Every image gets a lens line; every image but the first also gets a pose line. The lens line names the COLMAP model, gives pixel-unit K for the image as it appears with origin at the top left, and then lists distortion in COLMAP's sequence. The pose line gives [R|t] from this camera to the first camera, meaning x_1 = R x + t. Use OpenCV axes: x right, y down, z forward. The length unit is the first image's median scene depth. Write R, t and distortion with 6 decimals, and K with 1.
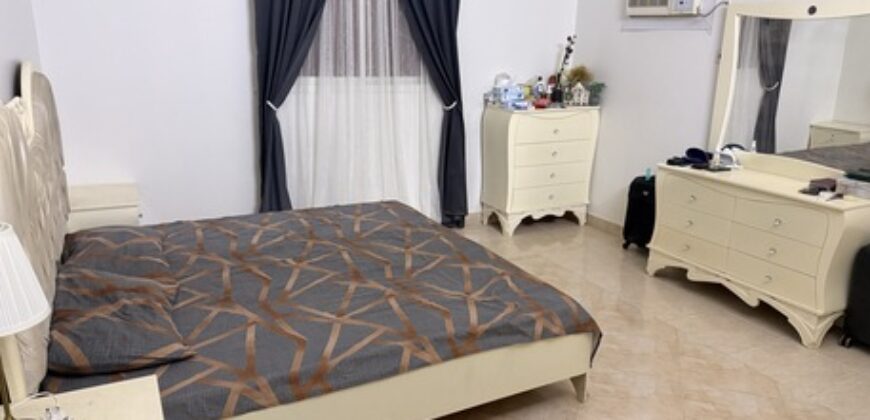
lens RADIAL K [[601.3, 0, 435.0], [0, 601.3, 210.0], [0, 0, 1]] dist [0.103272, -0.212635]
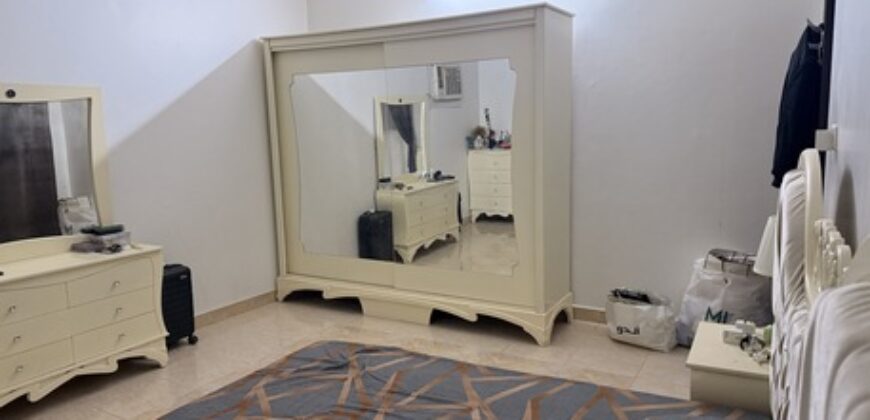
lens RADIAL K [[601.3, 0, 435.0], [0, 601.3, 210.0], [0, 0, 1]] dist [0.103272, -0.212635]
pose [[-0.553949, -0.119038, 0.823997, -0.741523], [0.235959, 0.926696, 0.292503, -0.334389], [-0.798413, 0.356461, -0.485254, 1.207815]]
